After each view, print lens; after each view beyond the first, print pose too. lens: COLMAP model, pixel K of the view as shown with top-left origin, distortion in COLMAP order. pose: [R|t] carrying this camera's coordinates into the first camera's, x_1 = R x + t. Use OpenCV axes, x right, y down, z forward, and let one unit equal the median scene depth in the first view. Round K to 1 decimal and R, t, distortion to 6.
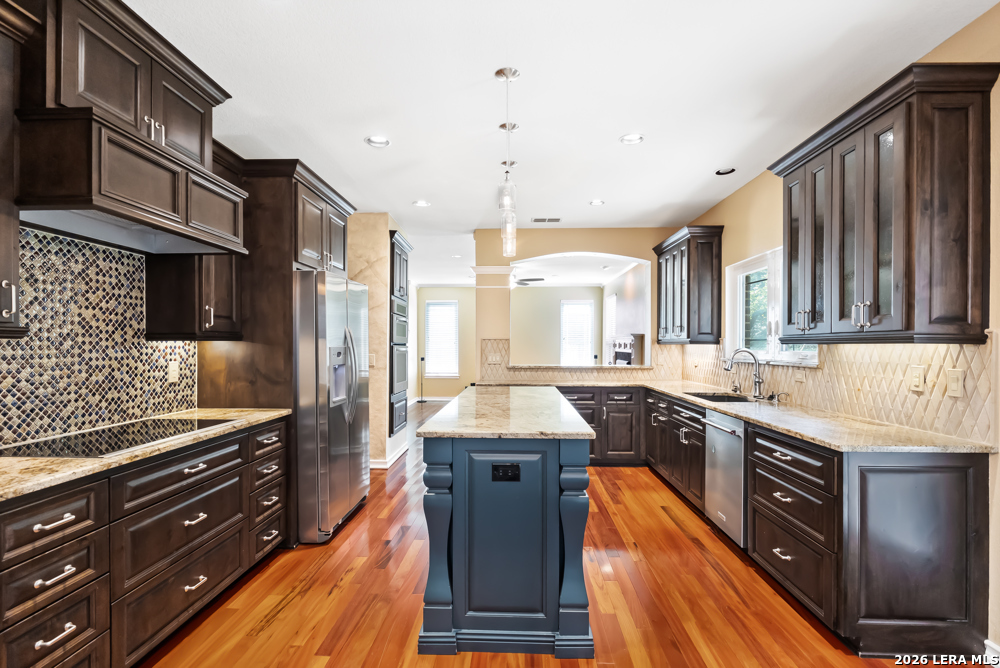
lens RADIAL K [[502.2, 0, 502.6], [0, 502.2, 359.8], [0, 0, 1]] dist [-0.006563, 0.001168]
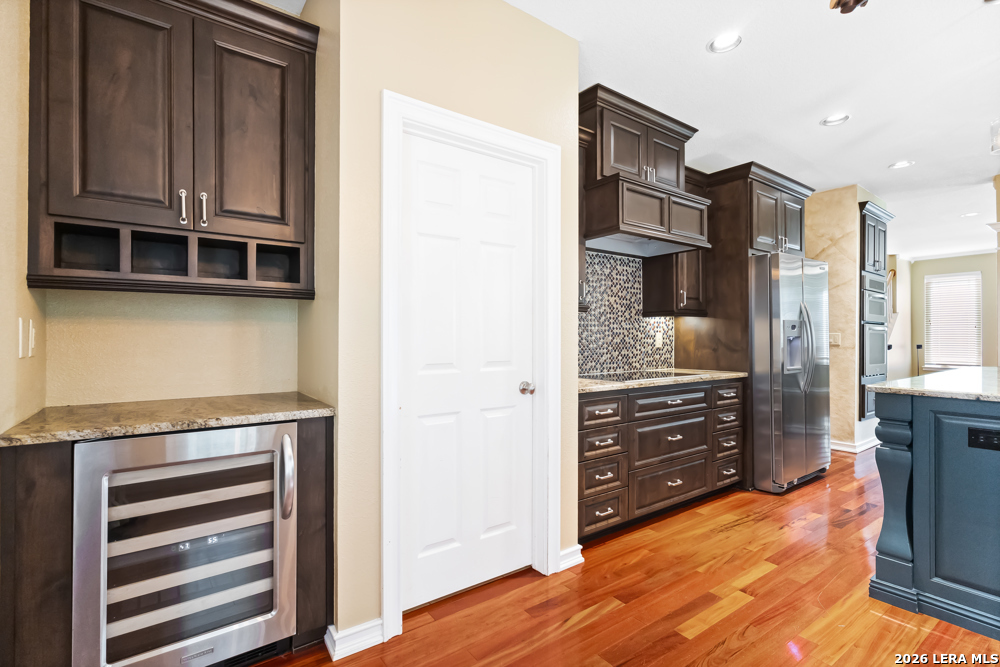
lens RADIAL K [[462.9, 0, 500.3], [0, 462.9, 332.0], [0, 0, 1]] dist [-0.005117, 0.001786]
pose [[0.623128, -0.015137, -0.781973, 0.088120], [-0.011487, 0.999528, -0.028502, 0.051083], [0.782036, 0.026743, 0.622660, -0.173175]]
